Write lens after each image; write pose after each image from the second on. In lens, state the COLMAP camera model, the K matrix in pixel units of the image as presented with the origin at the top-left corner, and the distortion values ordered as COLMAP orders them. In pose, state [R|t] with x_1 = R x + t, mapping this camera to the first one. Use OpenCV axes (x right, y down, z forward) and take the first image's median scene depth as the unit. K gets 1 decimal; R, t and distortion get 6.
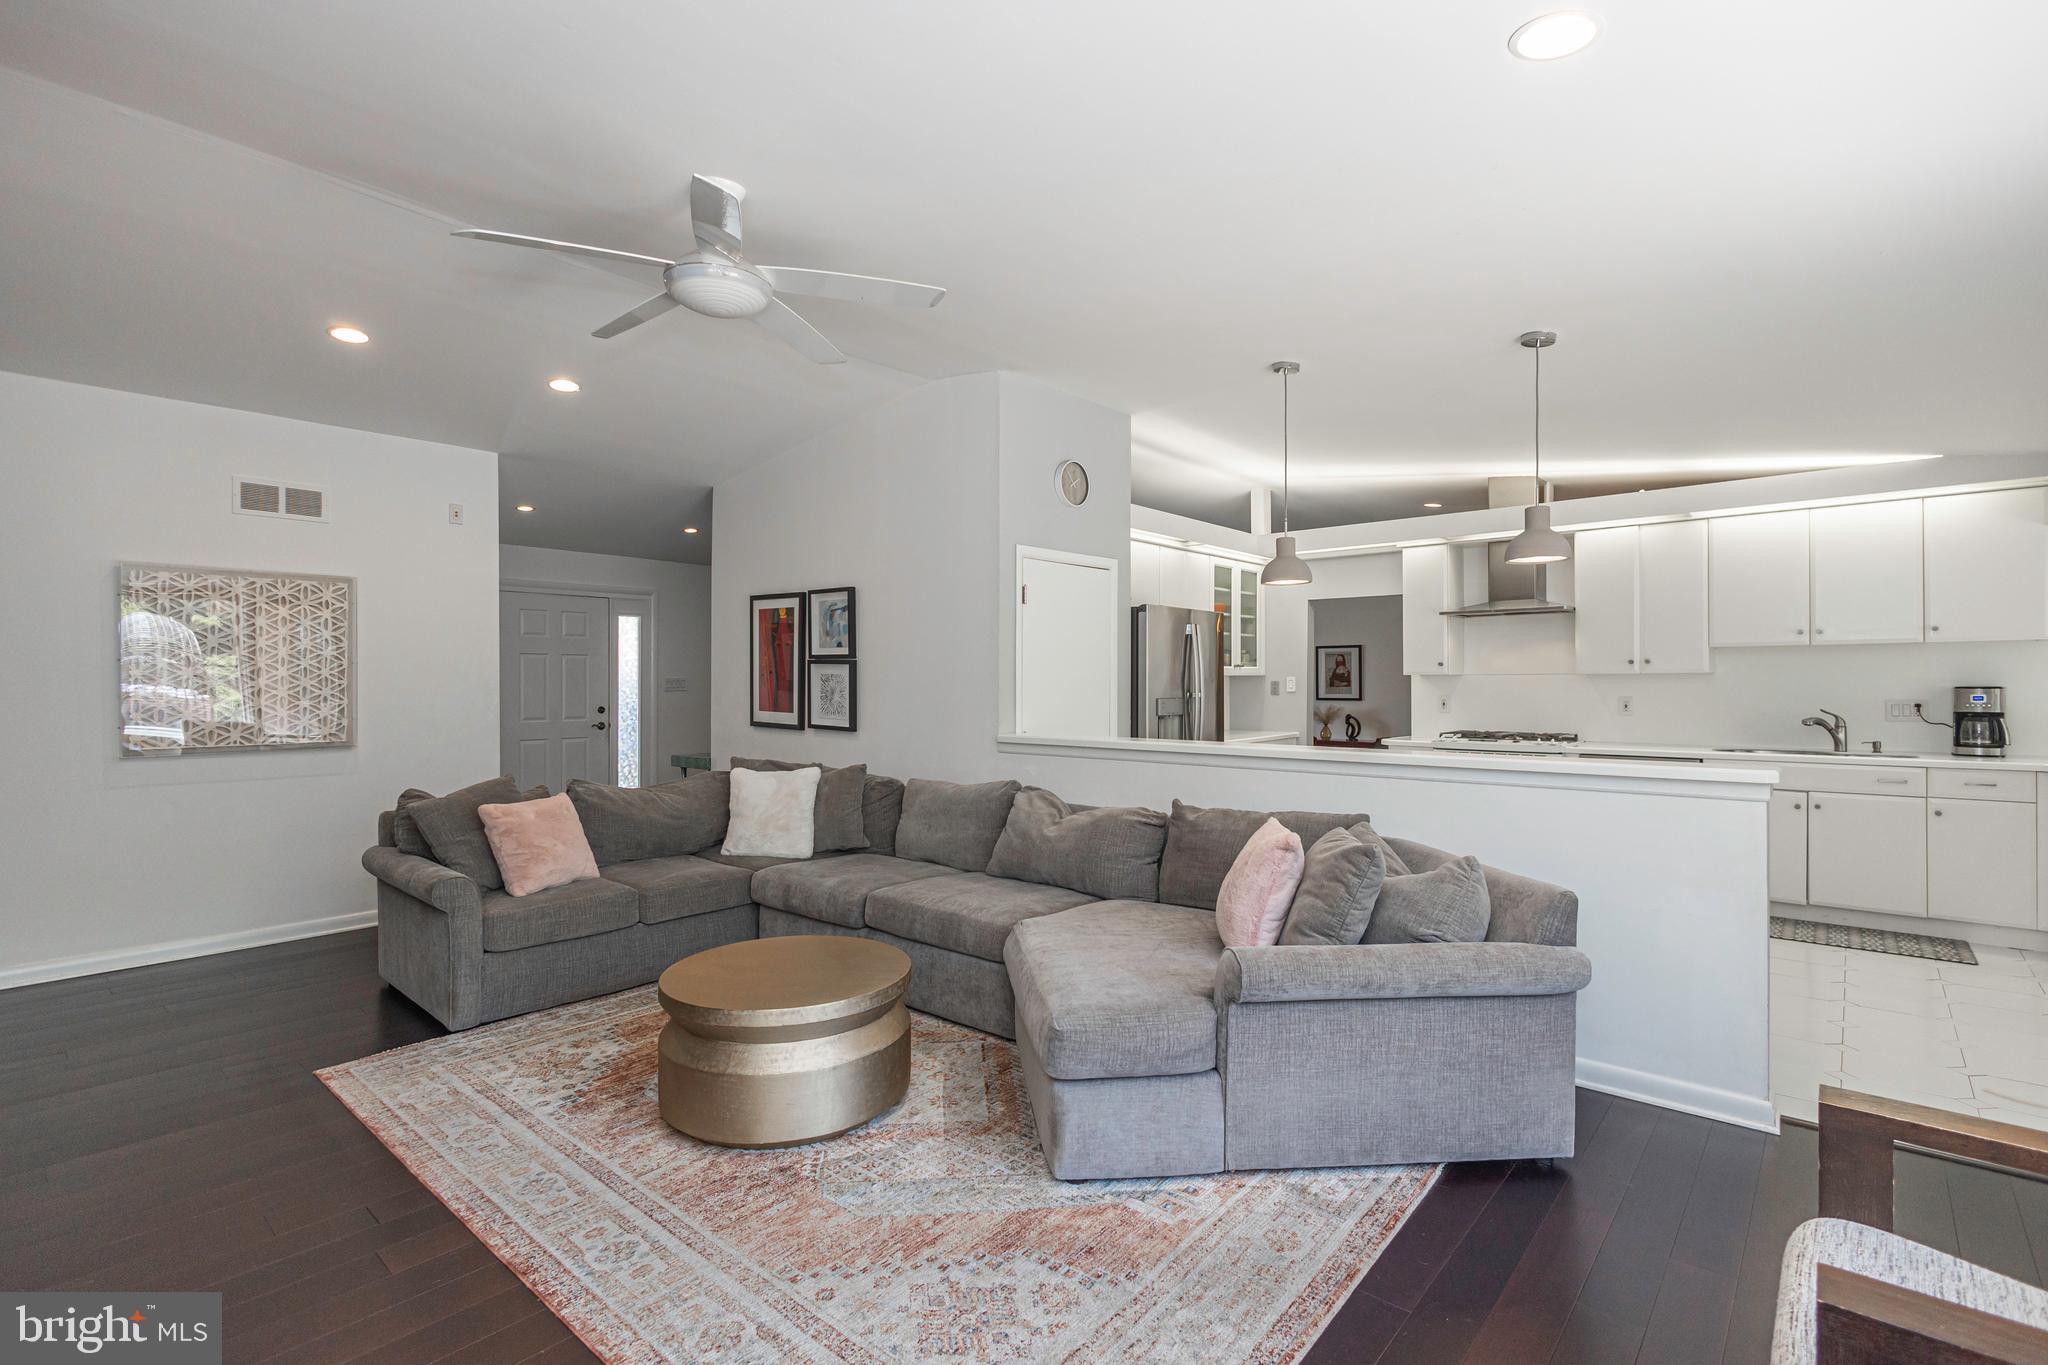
lens RADIAL K [[954.1, 0, 1024.5], [0, 954.1, 682.8], [0, 0, 1]] dist [0.015865, -0.006186]
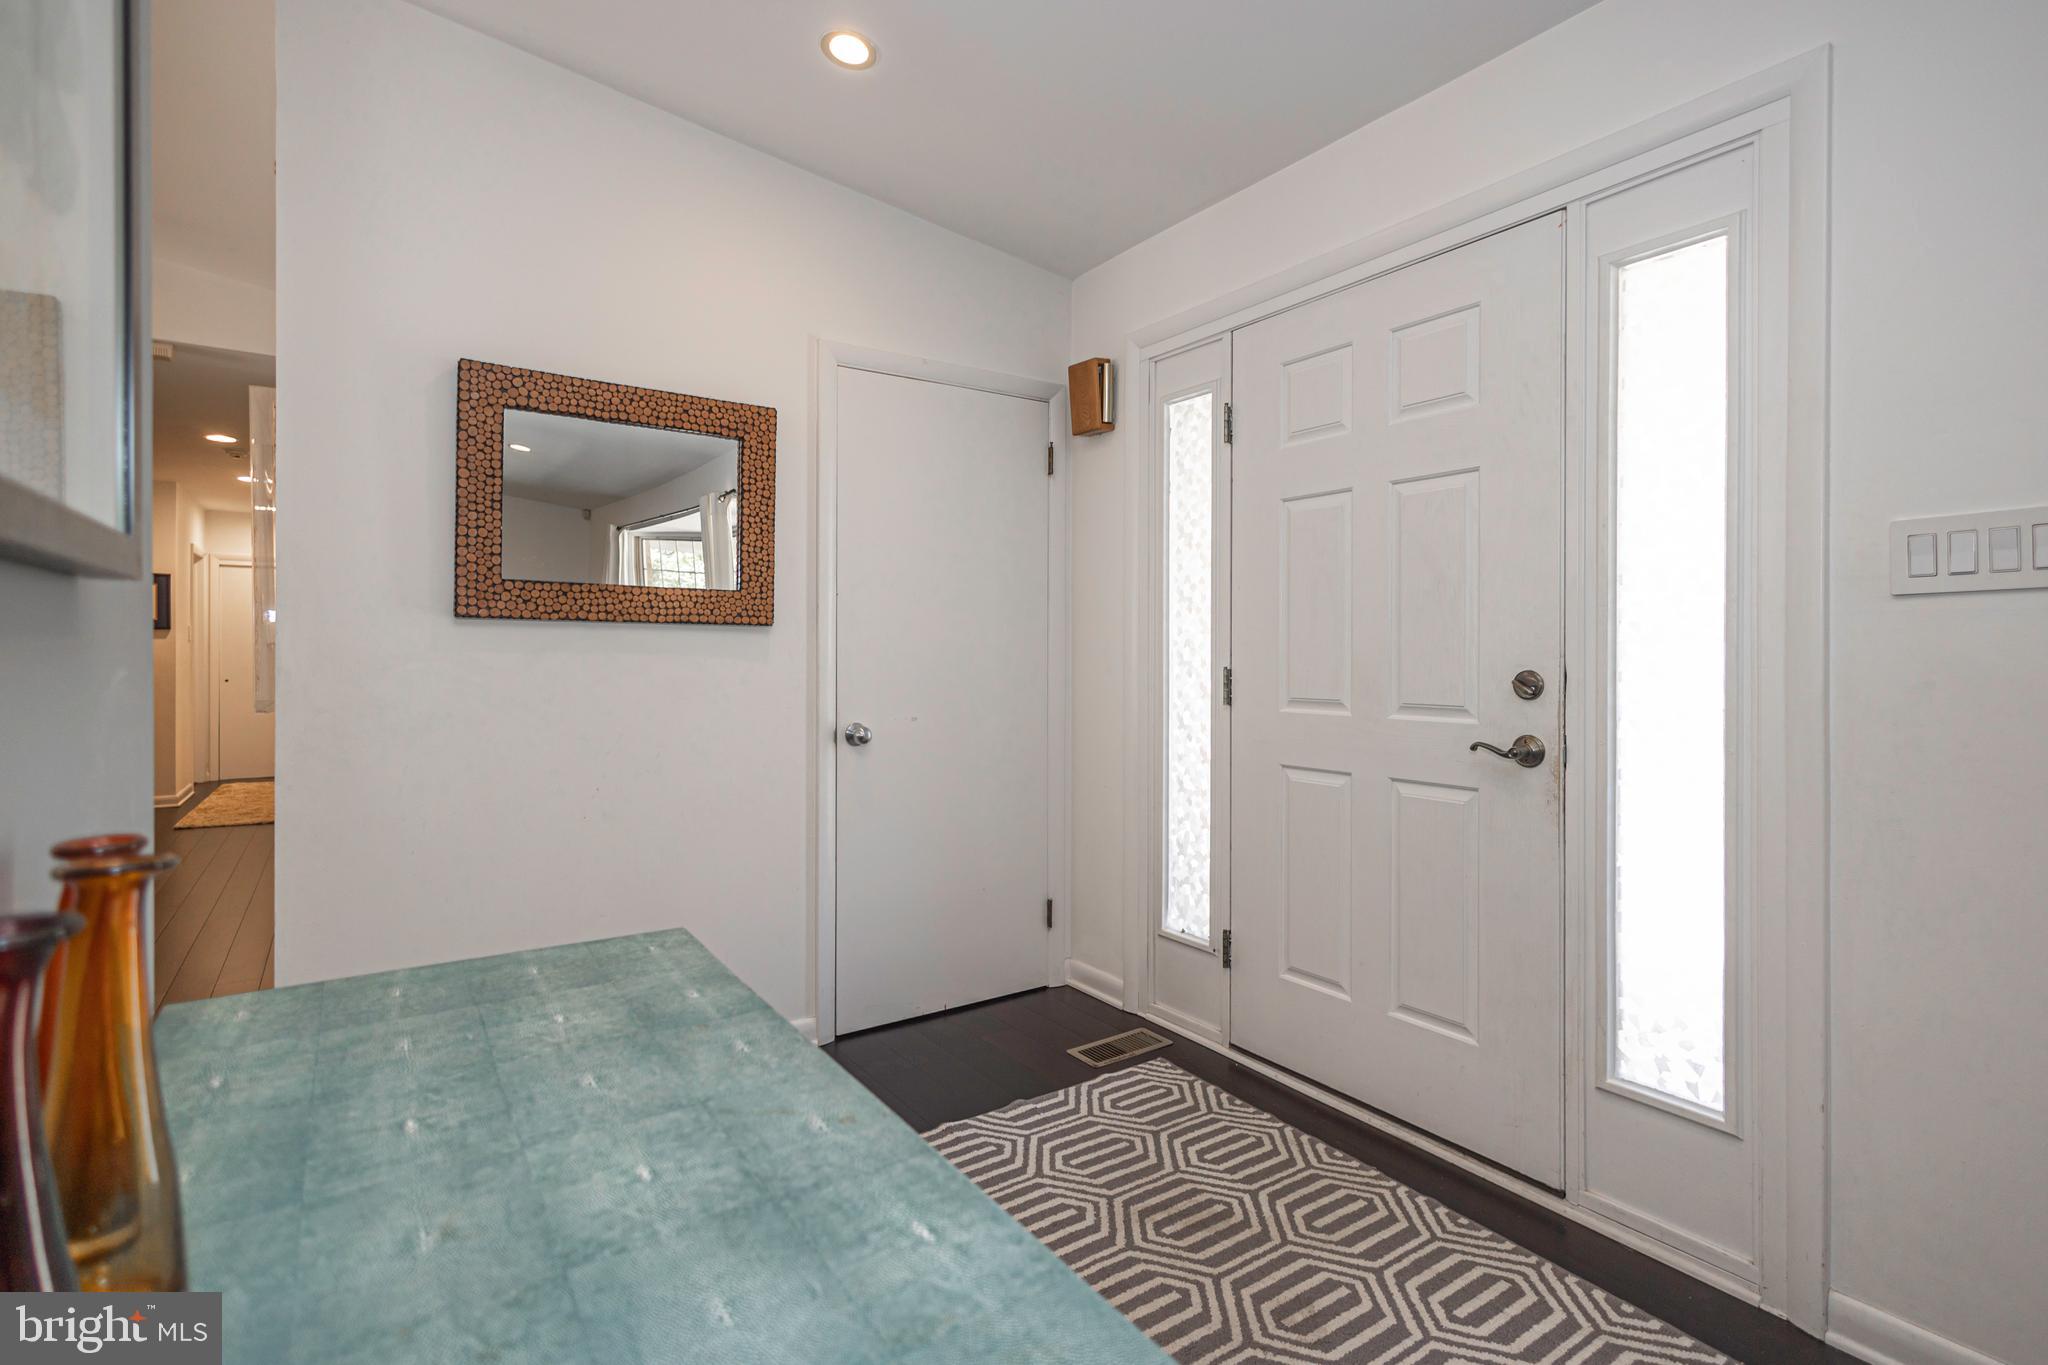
lens RADIAL K [[954.1, 0, 1056.8], [0, 954.1, 655.2], [0, 0, 1]] dist [0.015865, -0.006186]
pose [[-0.238731, 0.003489, -0.971080, -0.293558], [-0.002020, 0.999990, 0.004090, 0.032146], [0.971084, 0.002938, -0.238721, 1.543822]]
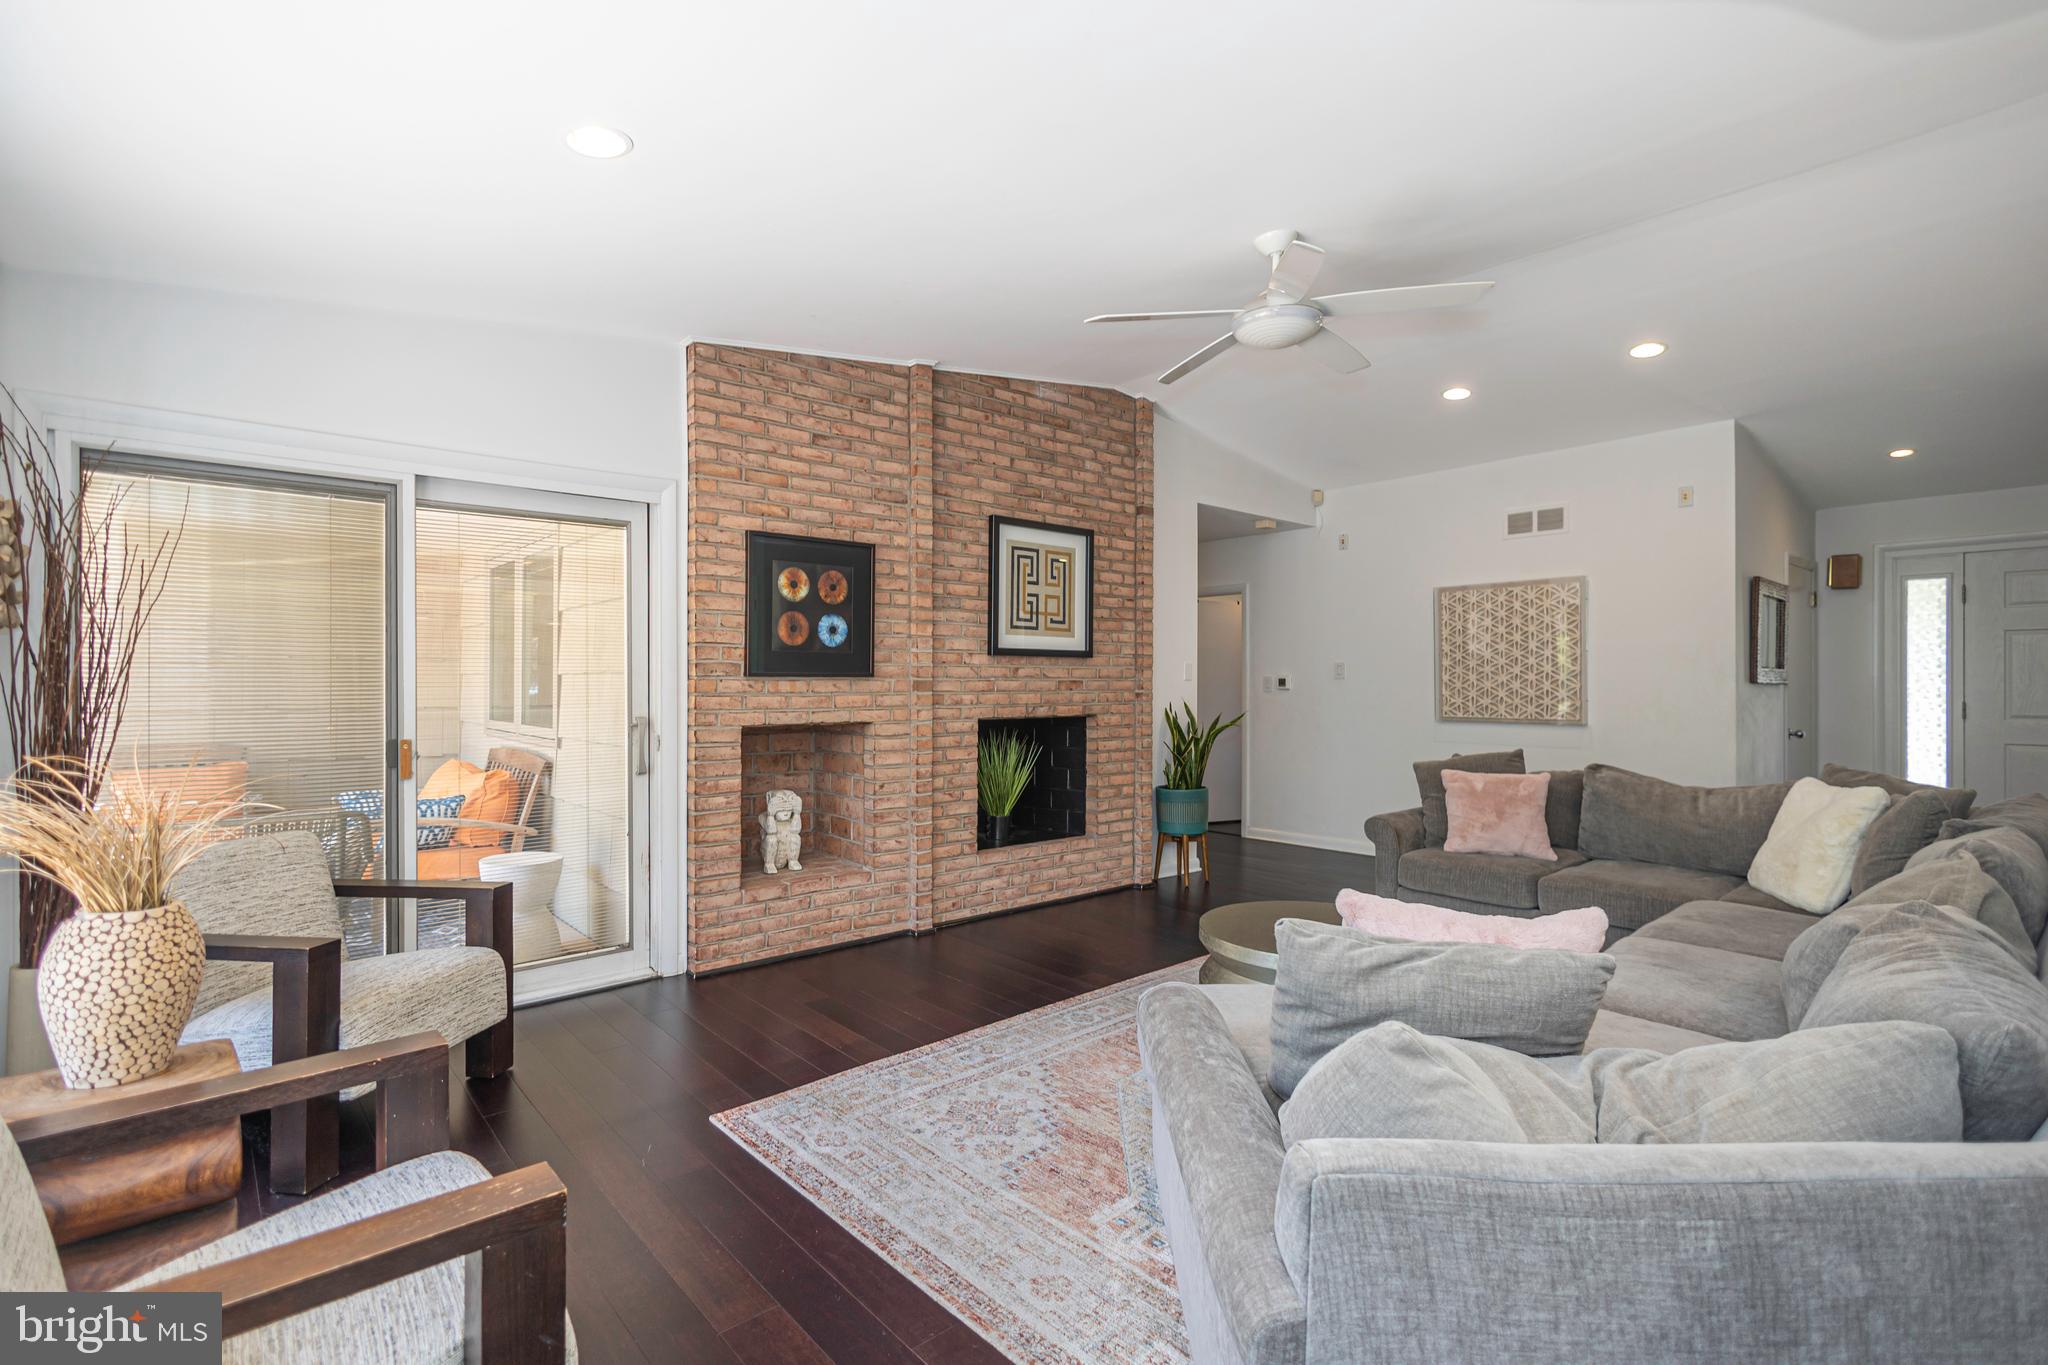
lens RADIAL K [[954.1, 0, 1033.2], [0, 954.1, 674.7], [0, 0, 1]] dist [0.015865, -0.006186]
pose [[-0.112017, -0.003620, -0.993700, 0.509362], [-0.001748, 0.999993, -0.003446, 0.012289], [0.993705, 0.001351, -0.112022, 0.480200]]
